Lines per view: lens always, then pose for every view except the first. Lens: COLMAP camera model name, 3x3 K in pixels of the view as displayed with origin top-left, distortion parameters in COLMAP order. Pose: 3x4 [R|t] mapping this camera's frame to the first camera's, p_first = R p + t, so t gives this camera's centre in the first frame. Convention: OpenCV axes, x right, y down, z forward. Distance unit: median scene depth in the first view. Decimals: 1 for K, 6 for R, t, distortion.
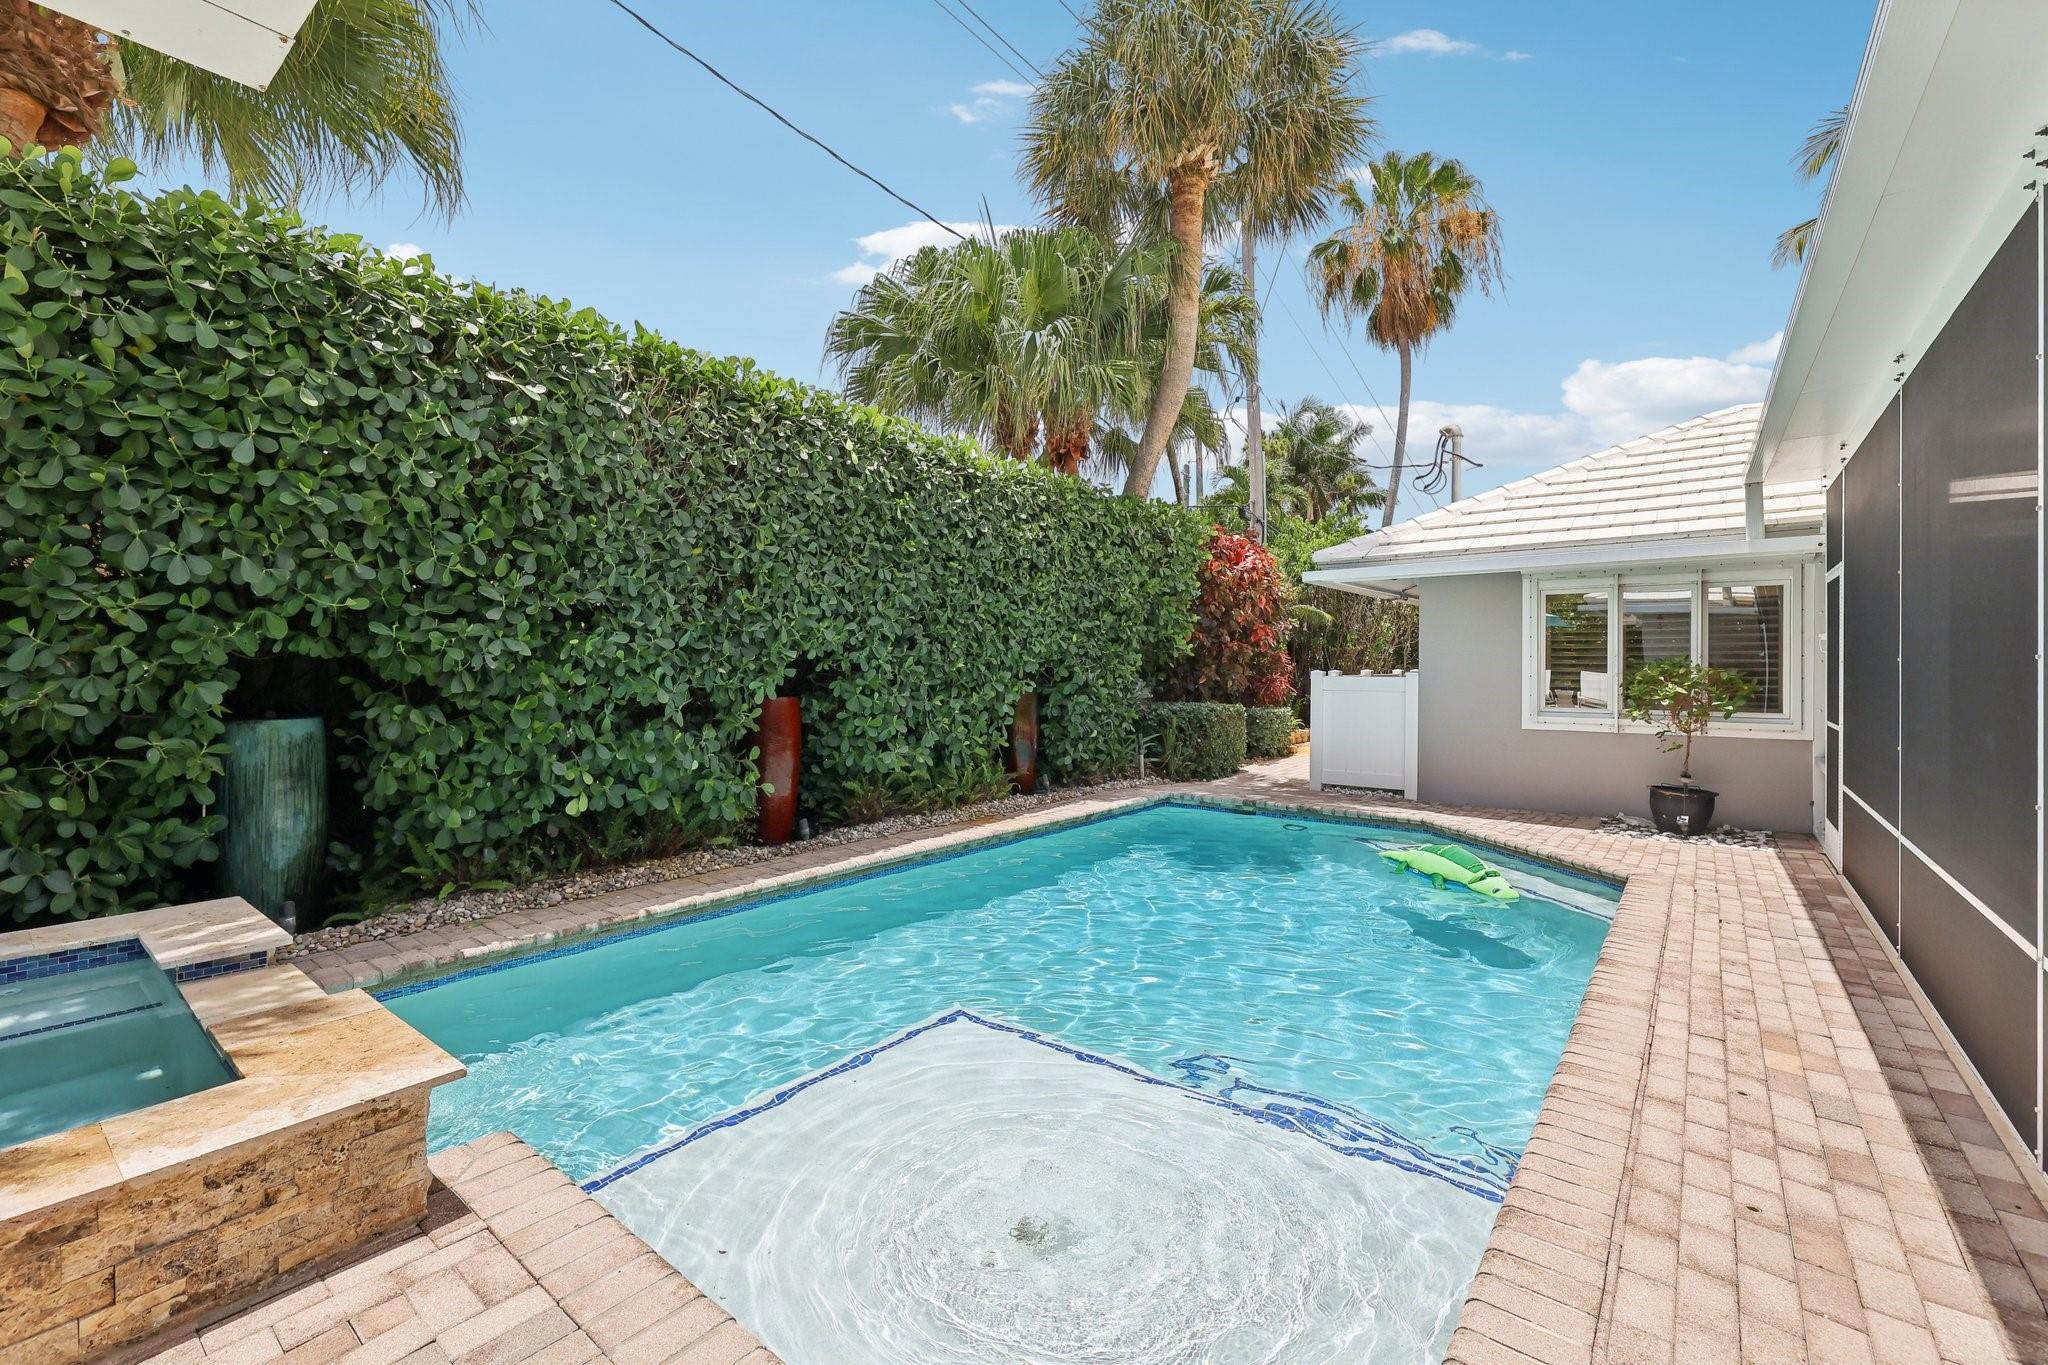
lens RADIAL K [[887.1, 0, 991.7], [0, 887.1, 679.5], [0, 0, 1]] dist [0.000223, -0.000703]
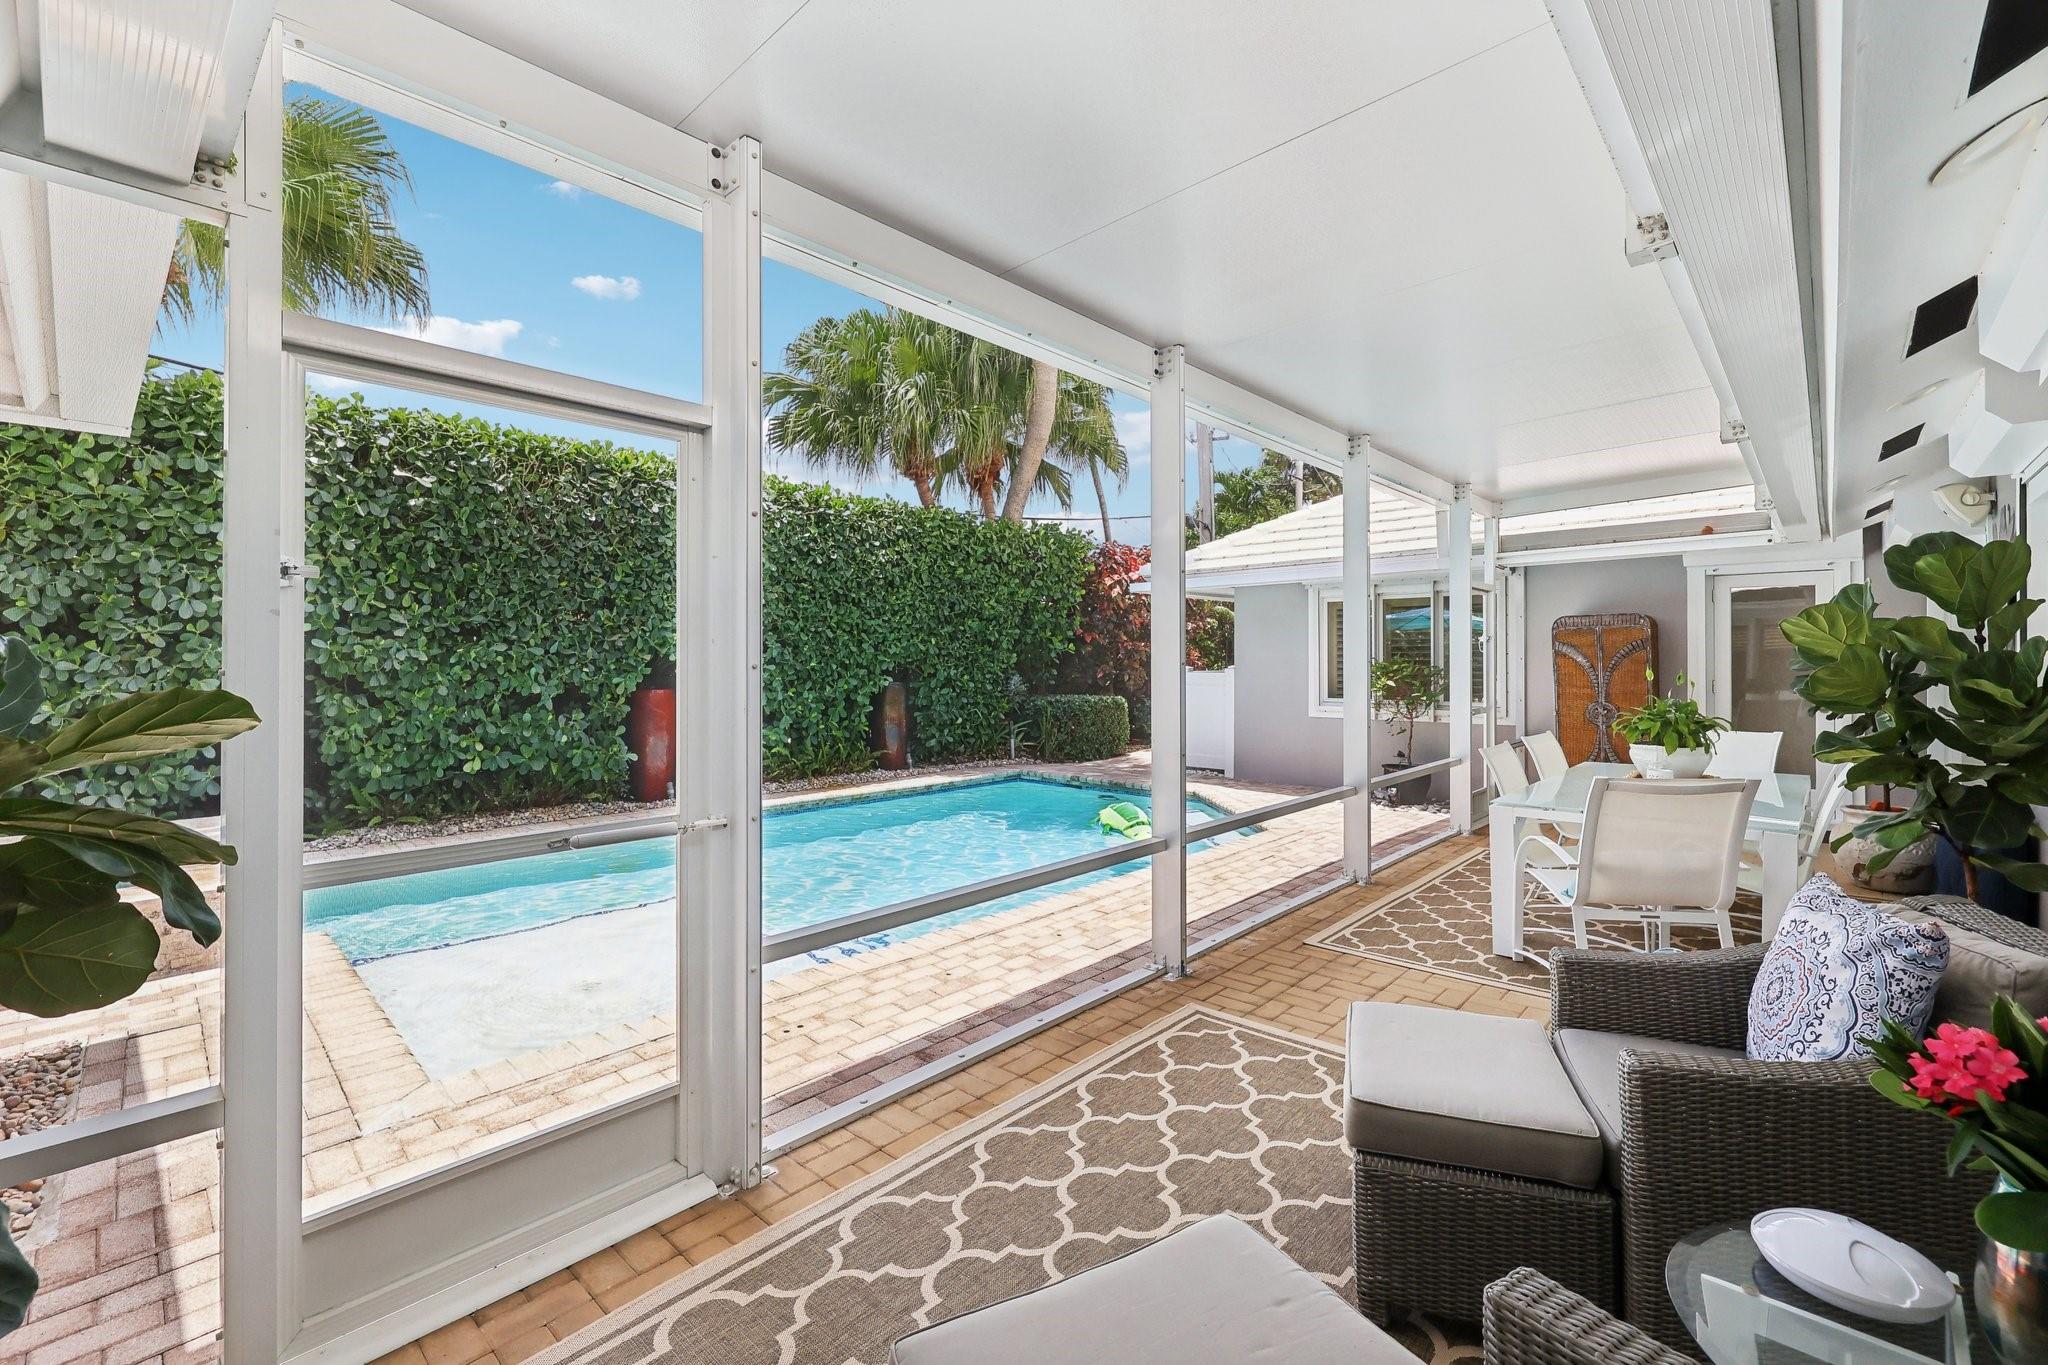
lens RADIAL K [[882.1, 0, 996.4], [0, 882.1, 668.3], [0, 0, 1]] dist [-0.000828, -0.000246]
pose [[0.996691, -0.001619, -0.081267, 0.512018], [0.001121, 0.999980, -0.006175, -0.003943], [0.081276, 0.006063, 0.996673, -0.357321]]
